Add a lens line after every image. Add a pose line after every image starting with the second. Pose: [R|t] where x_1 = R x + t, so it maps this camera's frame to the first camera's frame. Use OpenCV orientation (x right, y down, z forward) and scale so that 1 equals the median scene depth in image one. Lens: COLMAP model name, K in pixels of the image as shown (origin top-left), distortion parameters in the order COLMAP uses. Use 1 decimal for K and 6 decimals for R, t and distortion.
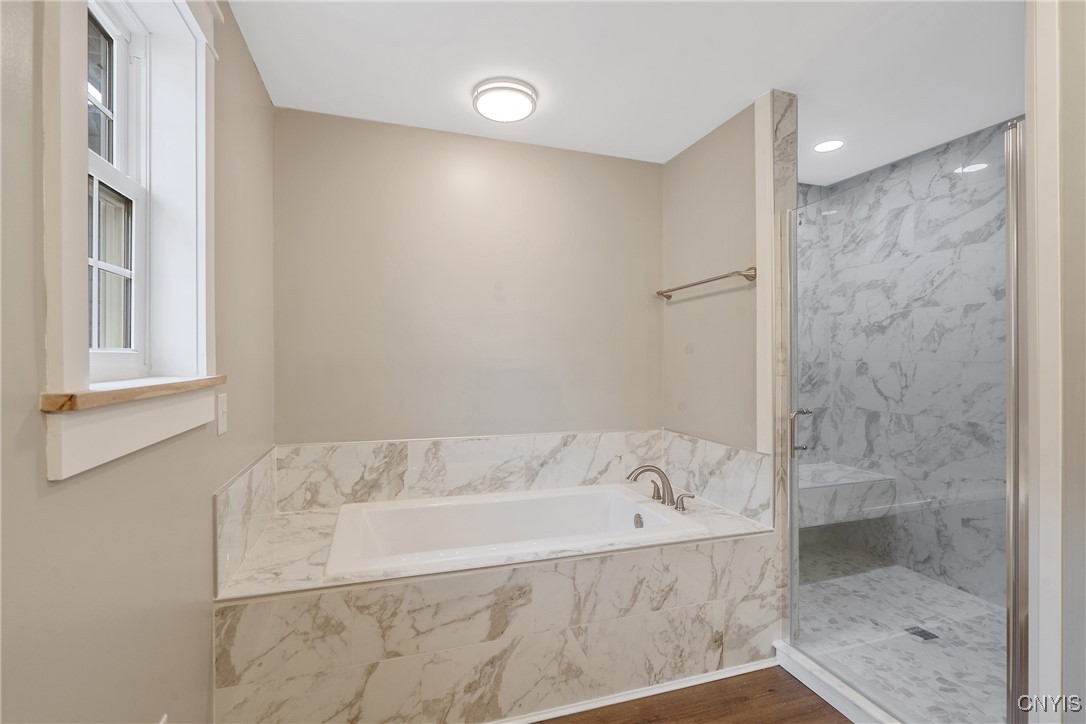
lens RADIAL K [[494.5, 0, 539.0], [0, 494.5, 358.2], [0, 0, 1]] dist [-0.003221, 0.001230]
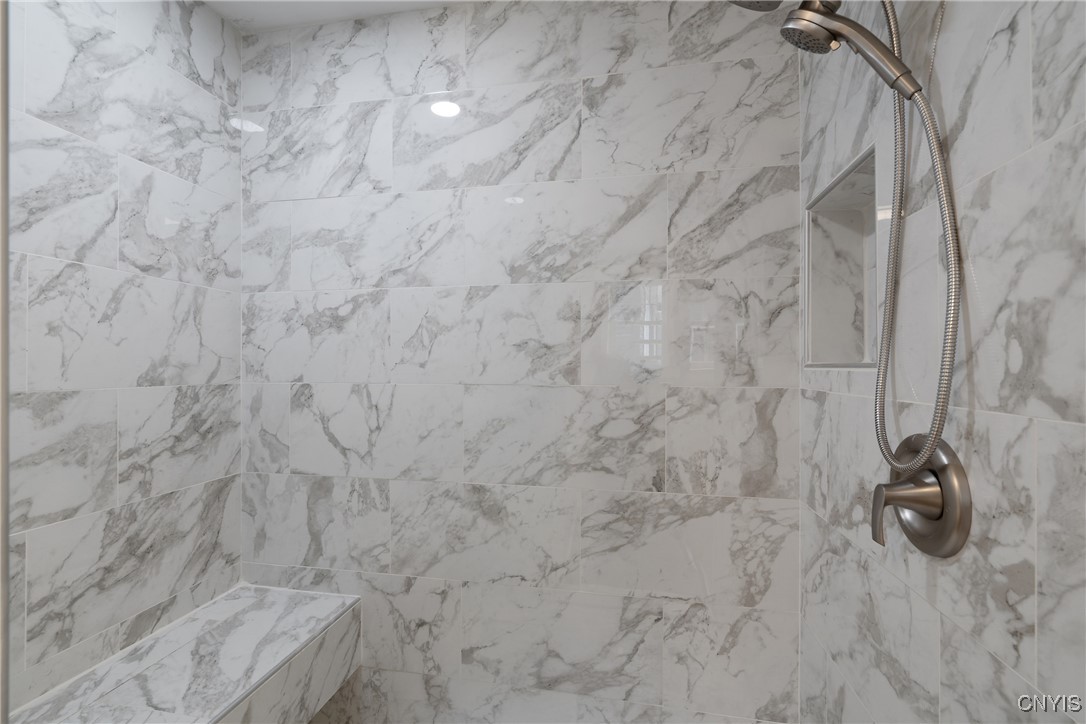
lens RADIAL K [[494.5, 0, 539.4], [0, 494.5, 362.8], [0, 0, 1]] dist [-0.003221, 0.001230]
pose [[0.490319, 0.006718, 0.871517, 0.348631], [-0.002564, 0.999977, -0.006265, -0.012411], [-0.871539, 0.000838, 0.490325, 0.568693]]
